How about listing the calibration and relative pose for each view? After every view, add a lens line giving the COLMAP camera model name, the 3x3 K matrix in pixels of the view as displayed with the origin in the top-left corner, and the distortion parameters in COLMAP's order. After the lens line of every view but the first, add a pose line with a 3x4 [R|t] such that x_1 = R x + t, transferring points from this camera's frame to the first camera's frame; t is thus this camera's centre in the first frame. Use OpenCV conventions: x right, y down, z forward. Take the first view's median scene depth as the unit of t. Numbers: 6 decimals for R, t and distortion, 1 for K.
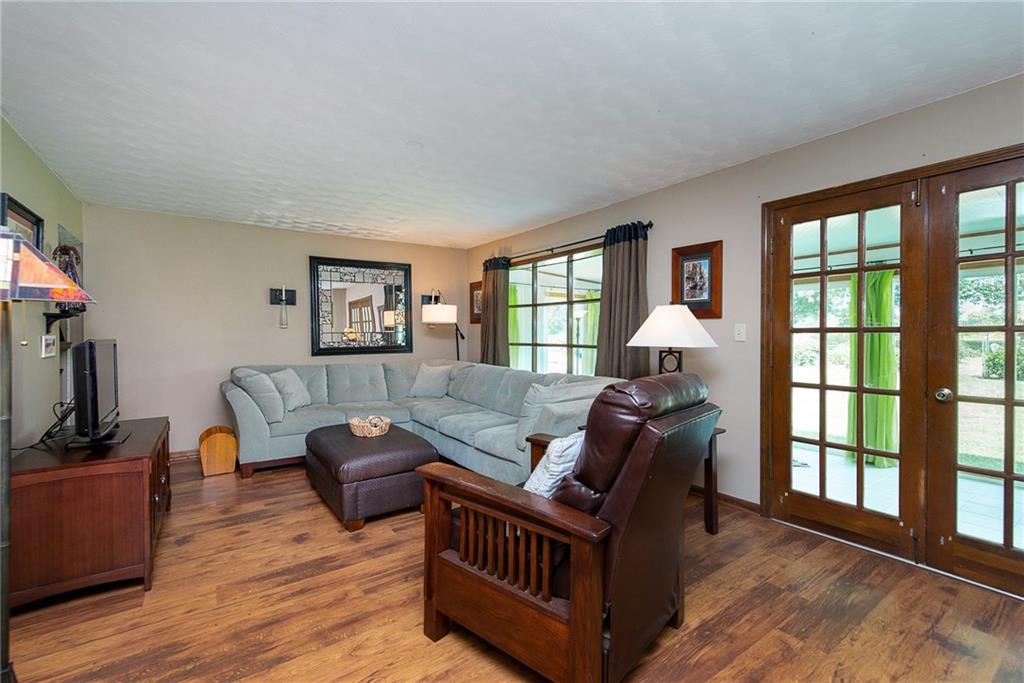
lens RADIAL K [[443.2, 0, 512.0], [0, 443.2, 341.5], [0, 0, 1]] dist [-0.000281, 0.000172]
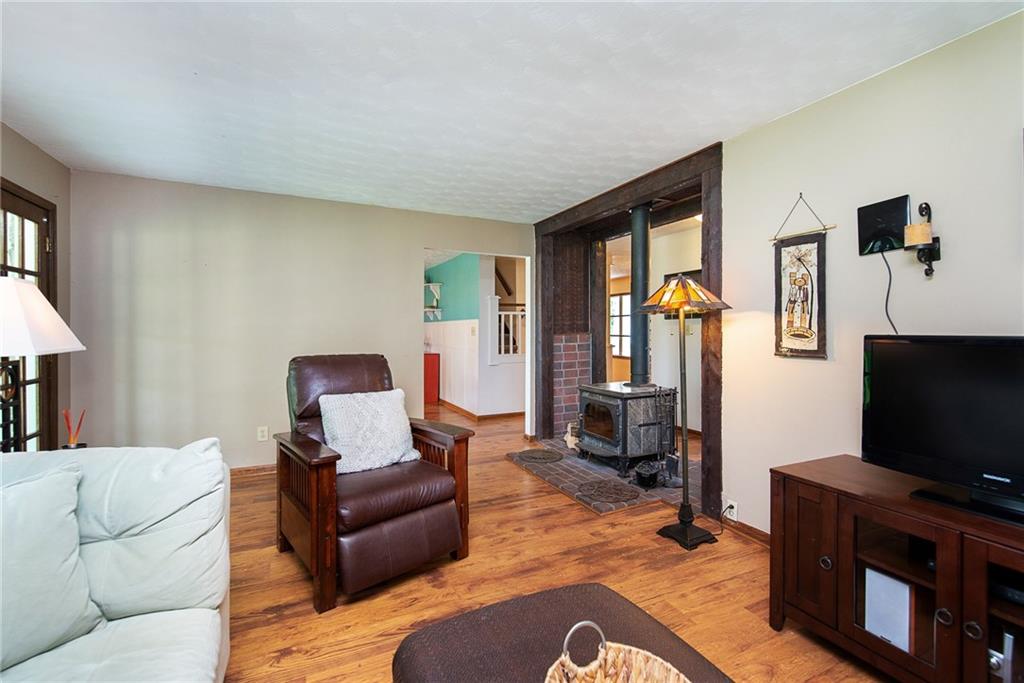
lens RADIAL K [[443.2, 0, 512.0], [0, 443.2, 341.5], [0, 0, 1]] dist [-0.000281, 0.000172]
pose [[-0.985197, 0.004433, 0.171370, -0.565844], [0.008407, 0.999712, 0.022471, -0.017505], [-0.171221, 0.023579, -0.984950, 2.307267]]
